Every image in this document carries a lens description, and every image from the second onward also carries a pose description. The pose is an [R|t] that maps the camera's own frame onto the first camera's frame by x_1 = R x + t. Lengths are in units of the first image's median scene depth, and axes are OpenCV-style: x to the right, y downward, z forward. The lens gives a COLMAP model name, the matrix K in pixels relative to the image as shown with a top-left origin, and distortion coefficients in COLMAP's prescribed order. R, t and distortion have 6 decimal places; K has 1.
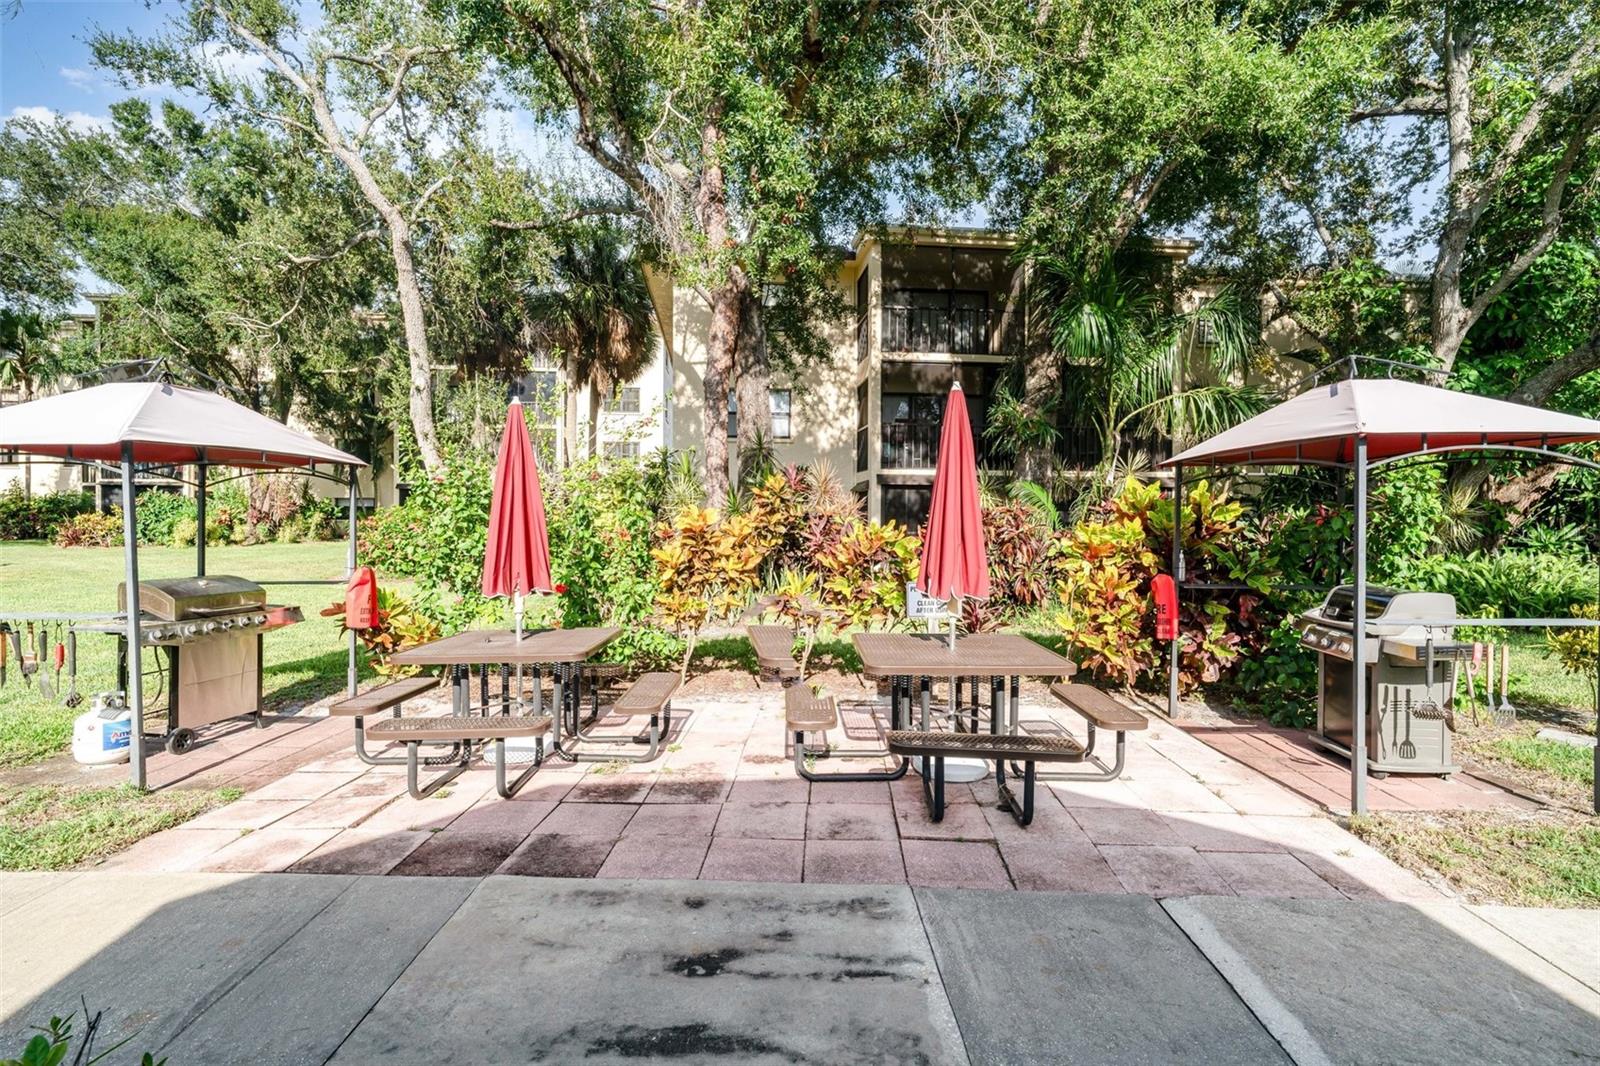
lens RADIAL K [[763.2, 0, 800.0], [0, 763.2, 533.0], [0, 0, 1]] dist [-0.001458, -0.000177]
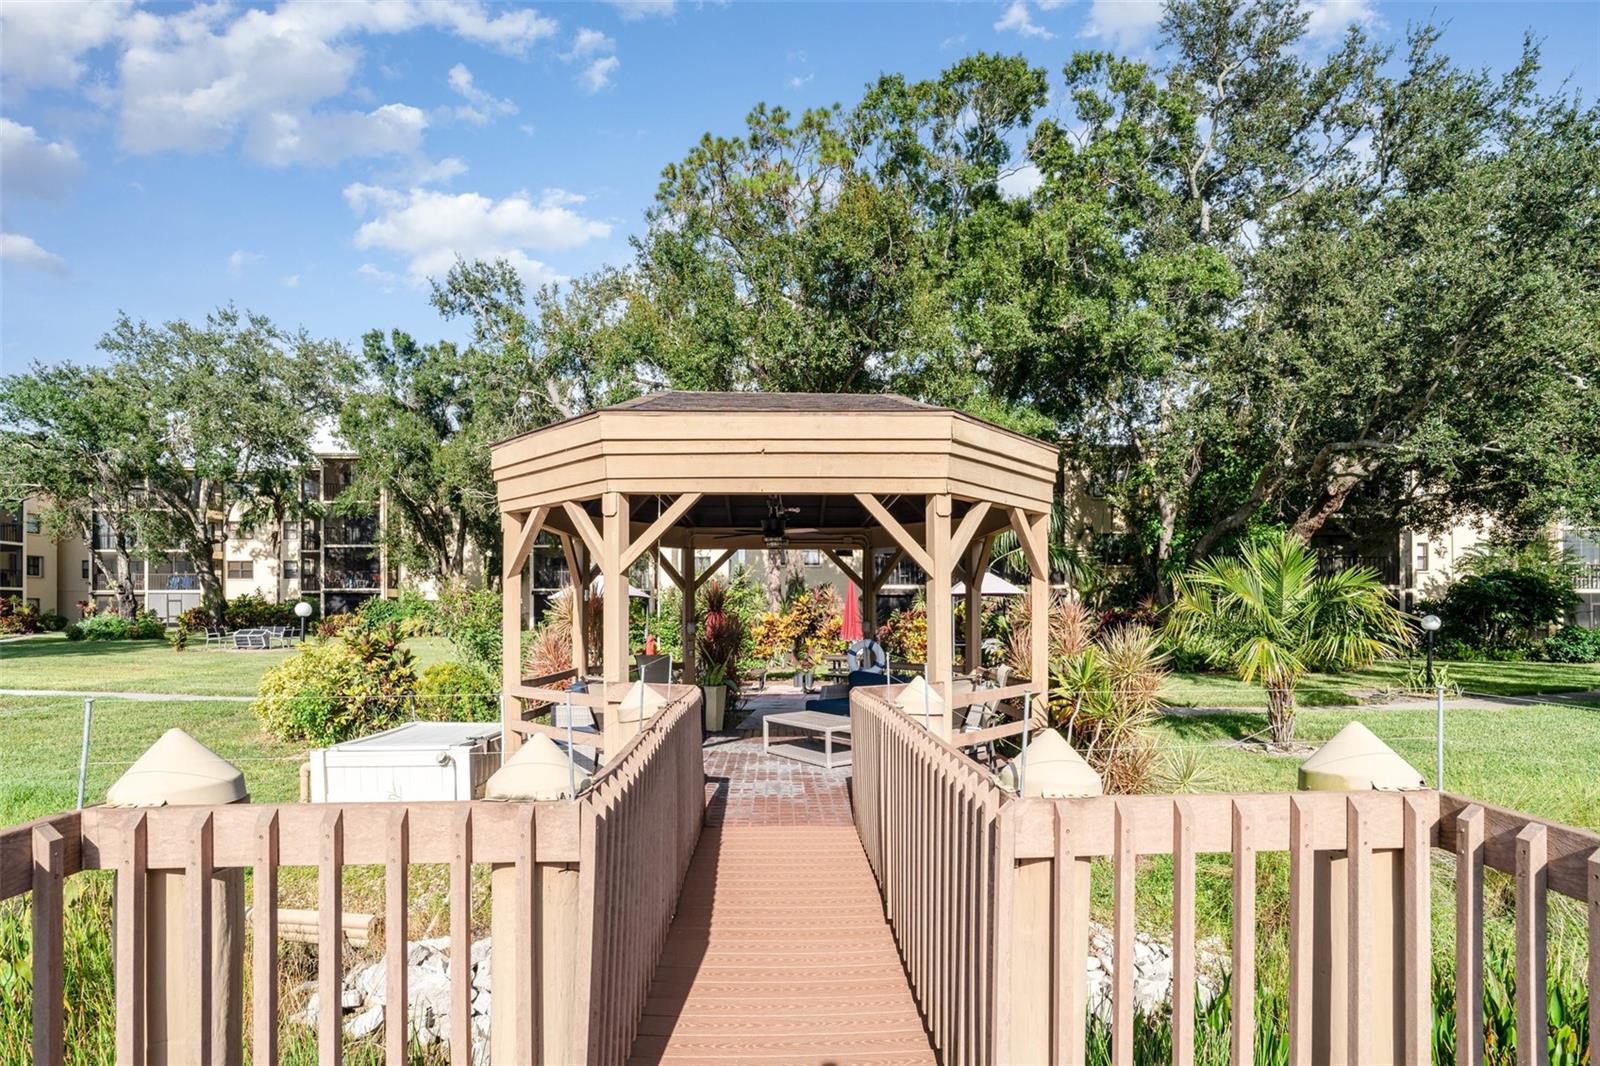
lens RADIAL K [[763.2, 0, 800.0], [0, 763.2, 533.0], [0, 0, 1]] dist [-0.001458, -0.000177]
pose [[0.998021, -0.010179, -0.062052, 0.072486], [0.002276, 0.992011, -0.126130, 0.014192], [0.062840, 0.125739, 0.990071, -0.891983]]
